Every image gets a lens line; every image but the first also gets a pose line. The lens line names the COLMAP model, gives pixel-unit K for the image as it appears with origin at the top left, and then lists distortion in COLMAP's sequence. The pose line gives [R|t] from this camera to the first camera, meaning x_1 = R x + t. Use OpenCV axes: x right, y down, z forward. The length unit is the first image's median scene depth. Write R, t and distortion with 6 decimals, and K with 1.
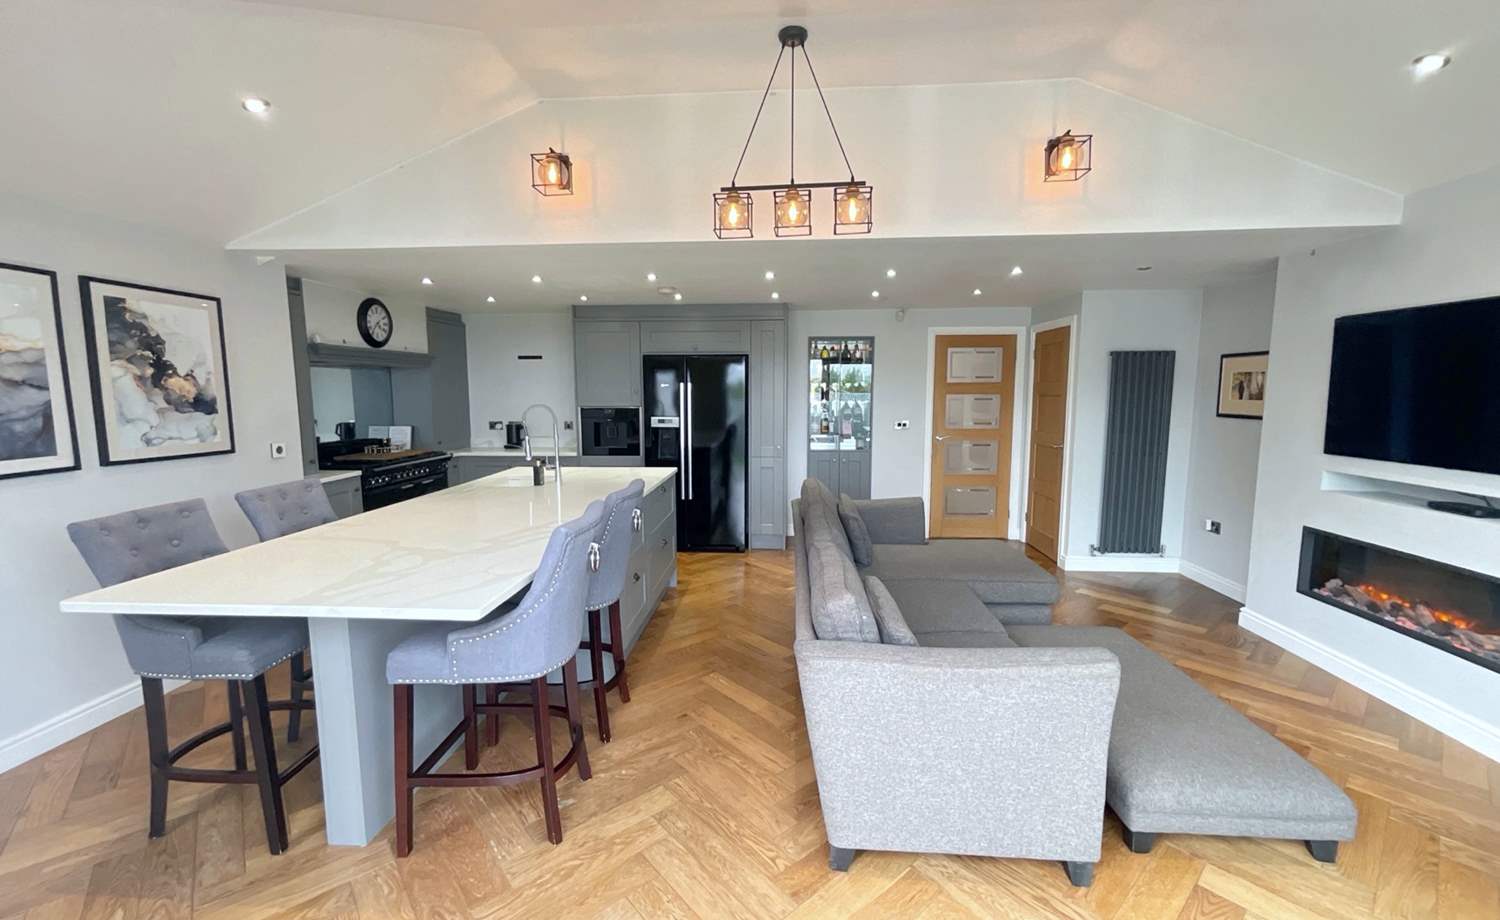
lens RADIAL K [[607.4, 0, 746.8], [0, 607.4, 462.8], [0, 0, 1]] dist [-0.002631, 0.000061]
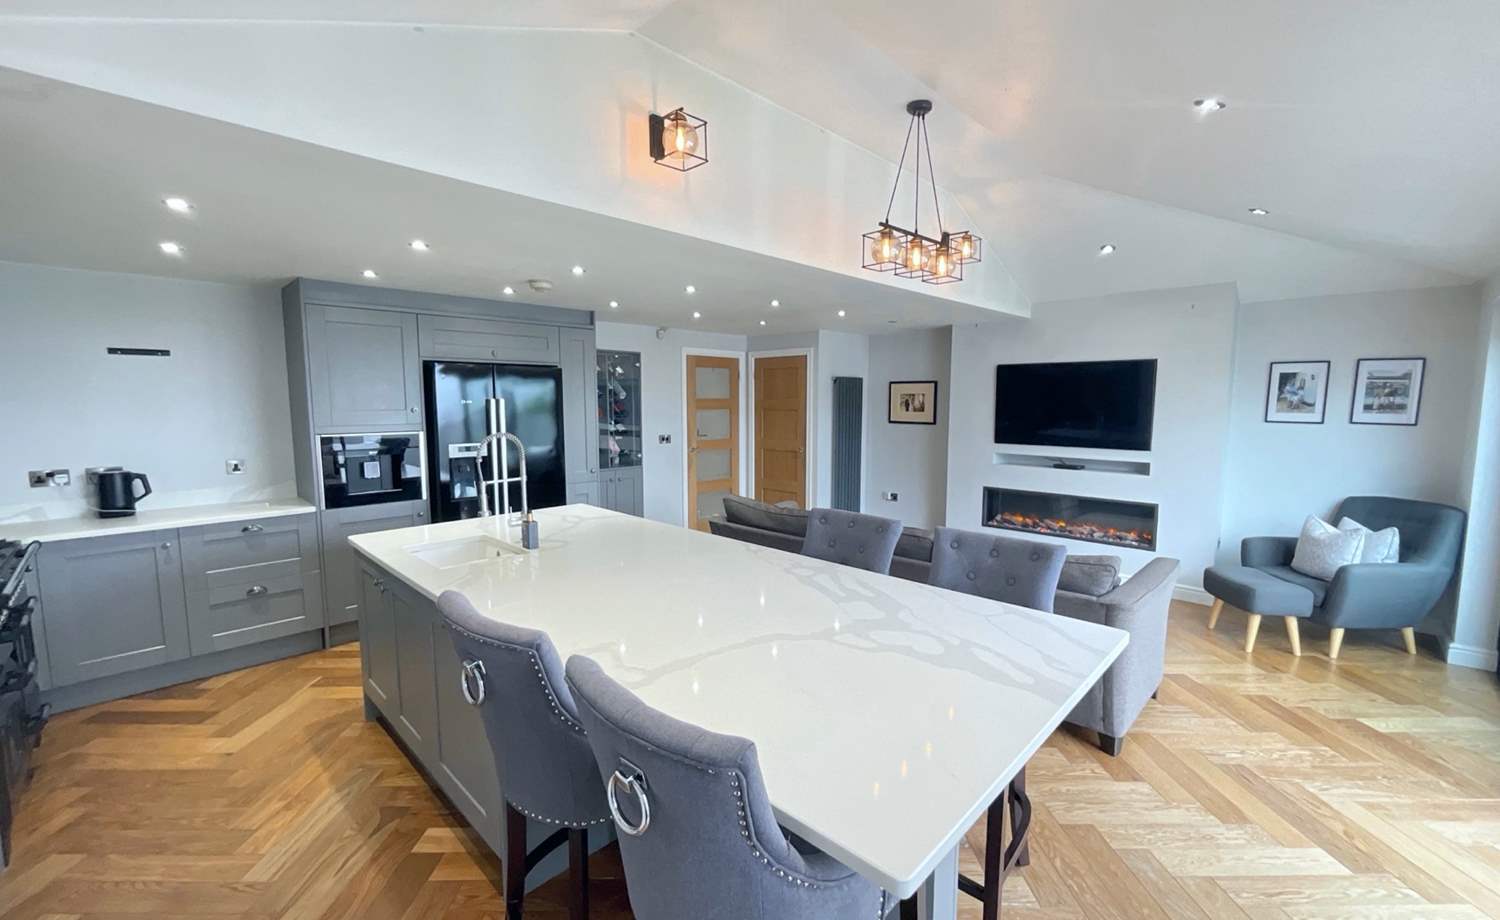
lens RADIAL K [[607.4, 0, 748.7], [0, 607.4, 456.6], [0, 0, 1]] dist [-0.002631, 0.000061]
pose [[0.644843, -0.069959, 0.761106, -0.627940], [0.090676, 0.995772, 0.014704, -0.049375], [-0.758917, 0.059532, 0.648461, 0.312817]]
